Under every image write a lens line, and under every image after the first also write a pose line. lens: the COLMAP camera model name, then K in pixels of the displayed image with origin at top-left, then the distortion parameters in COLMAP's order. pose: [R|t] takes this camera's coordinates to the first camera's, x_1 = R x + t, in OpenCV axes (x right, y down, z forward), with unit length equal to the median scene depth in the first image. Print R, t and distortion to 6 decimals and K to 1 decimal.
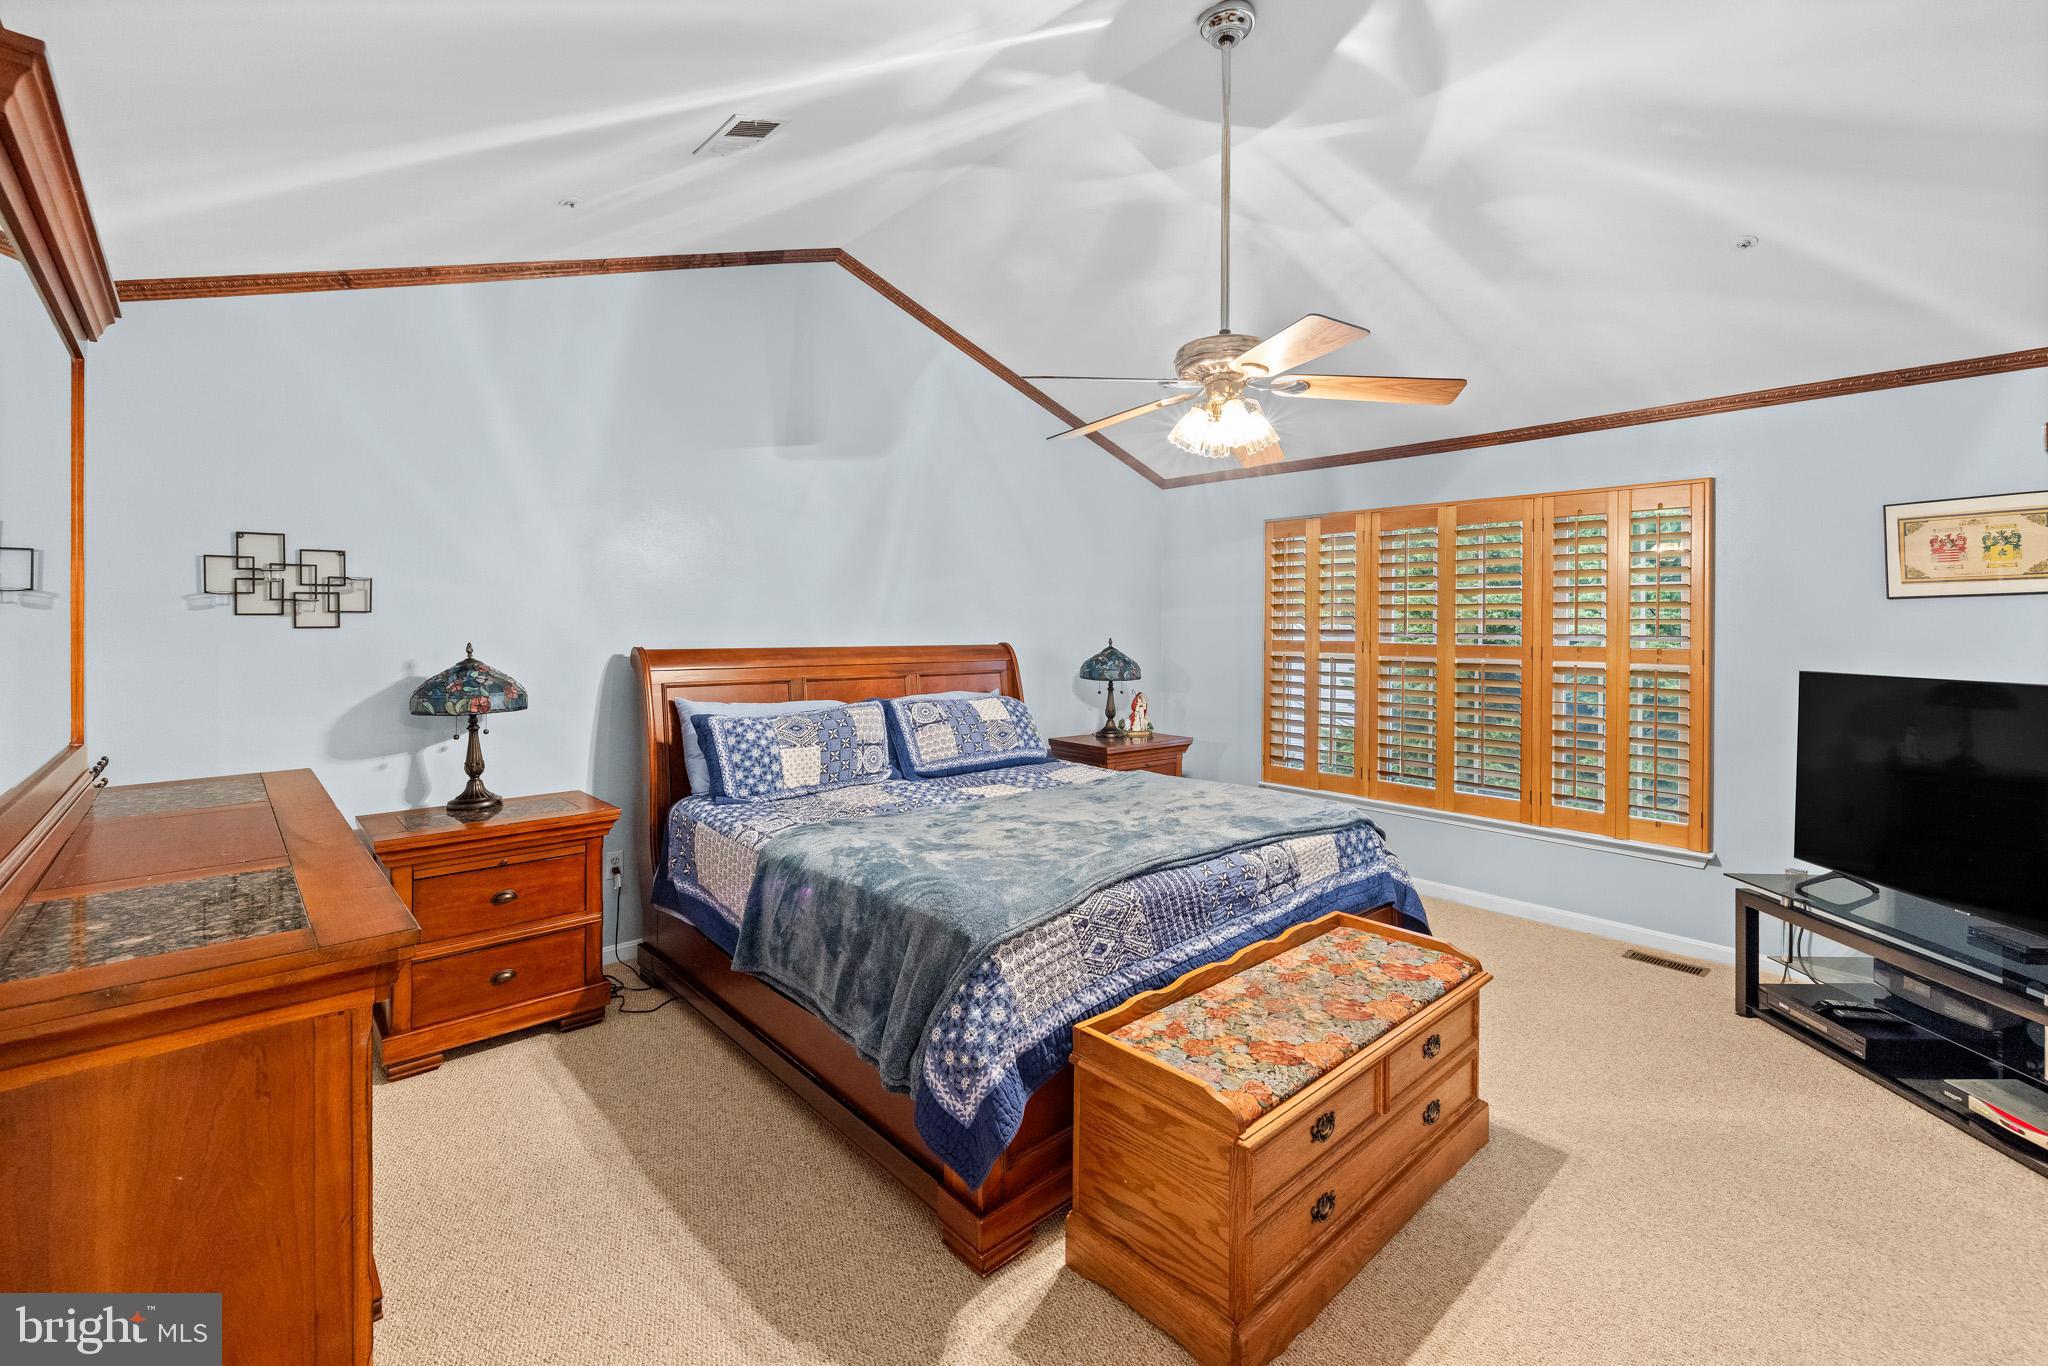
lens RADIAL K [[878.7, 0, 1025.2], [0, 878.7, 616.3], [0, 0, 1]] dist [-0.001386, -0.000039]
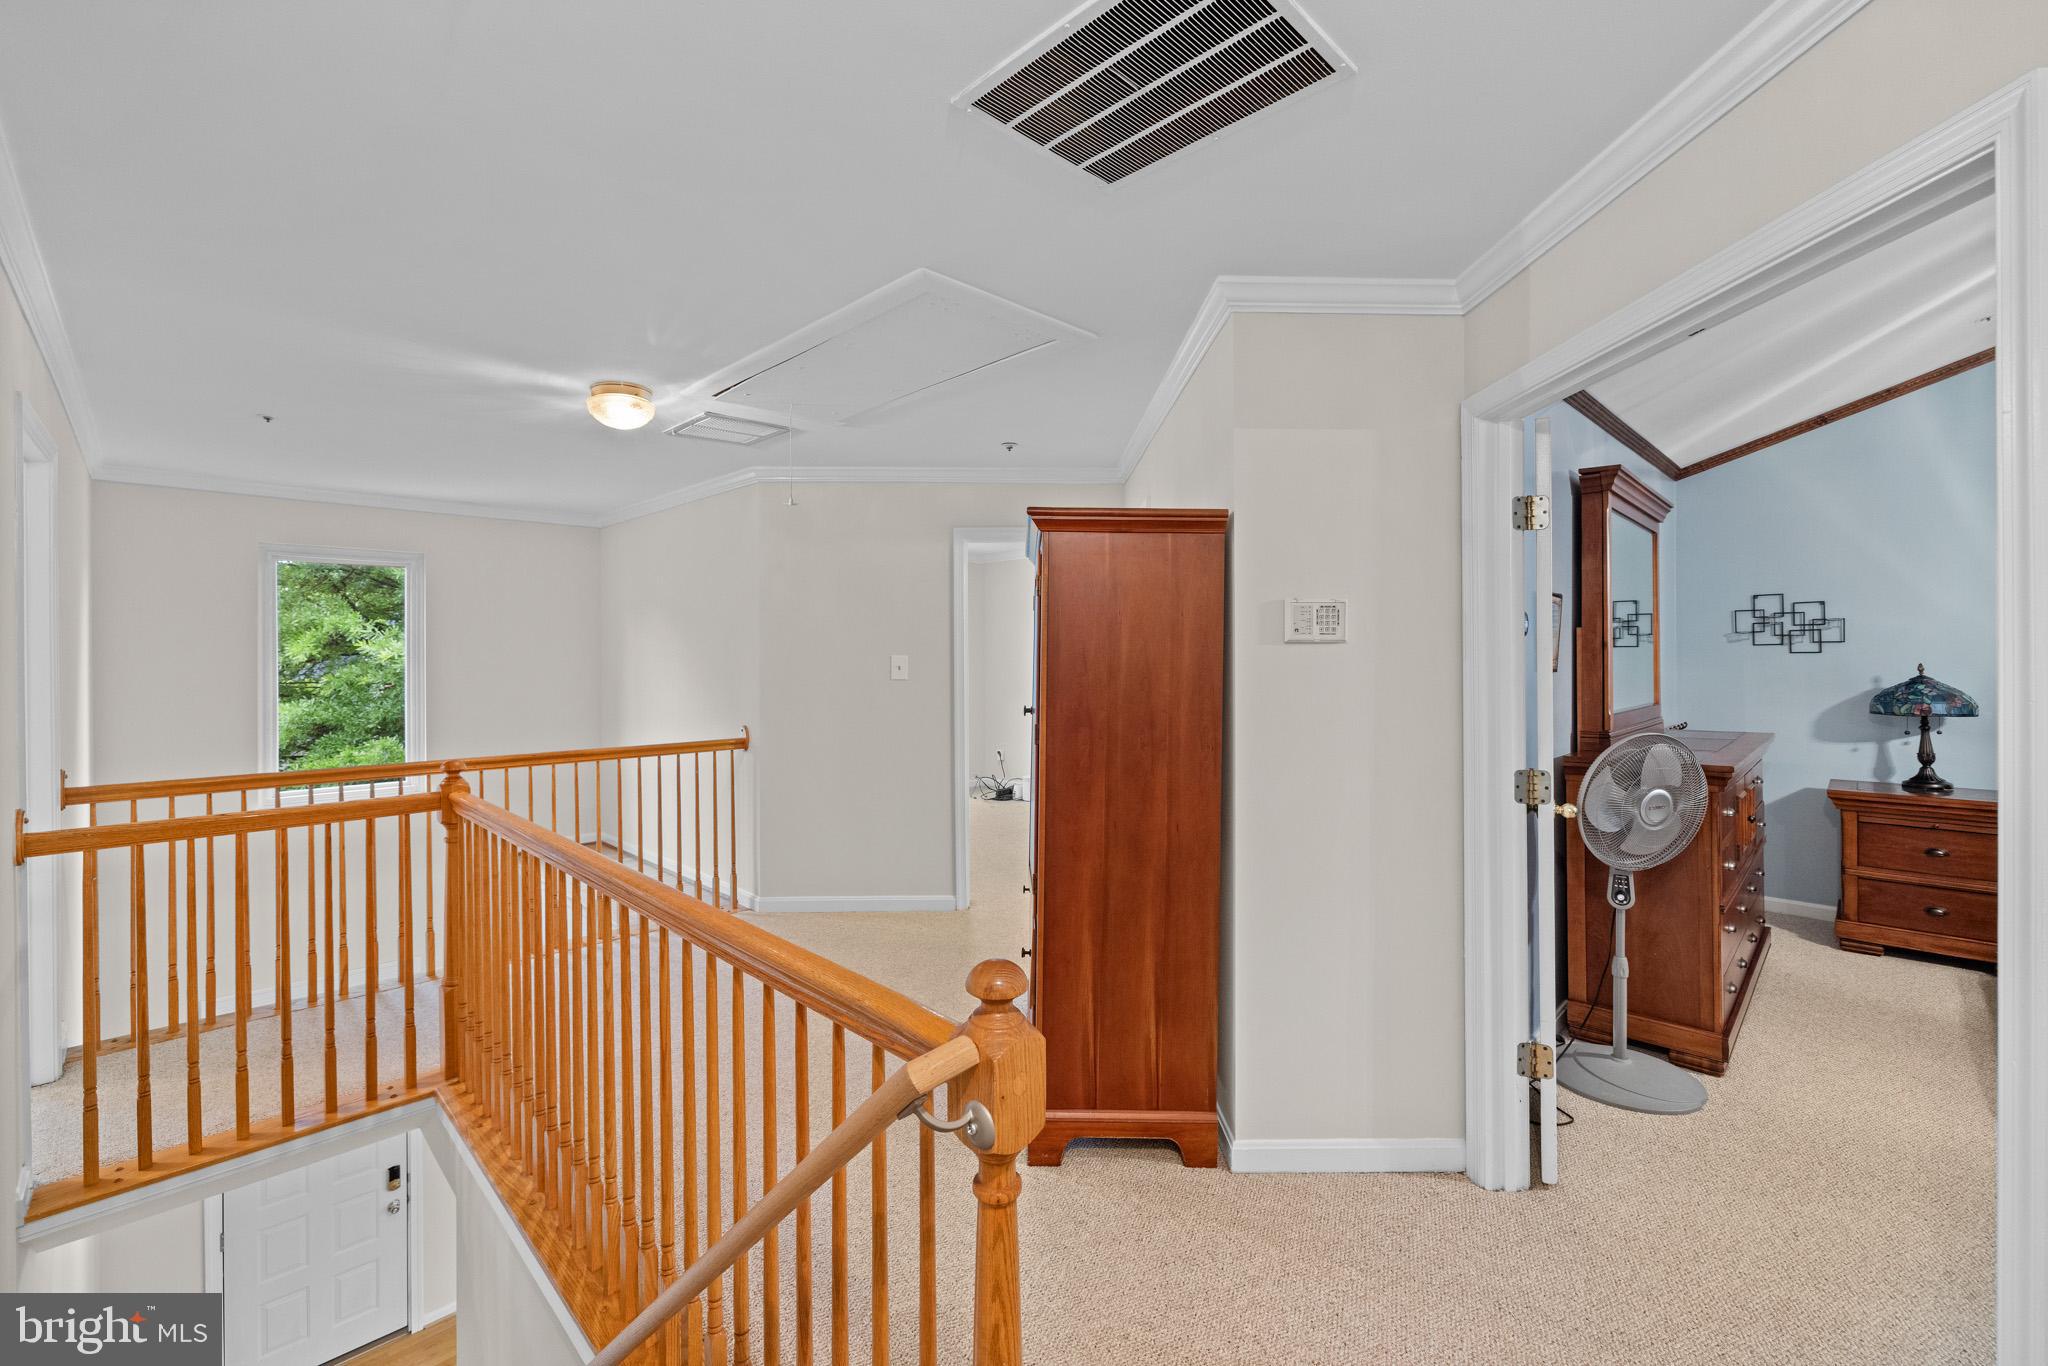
lens RADIAL K [[856.3, 0, 1014.4], [0, 856.3, 661.9], [0, 0, 1]] dist [-0.000416, -0.000234]
pose [[0.046706, 0.005468, -0.998894, 0.619099], [0.014878, 0.999870, 0.006169, -0.000949], [0.998798, -0.015149, 0.046619, -0.448028]]
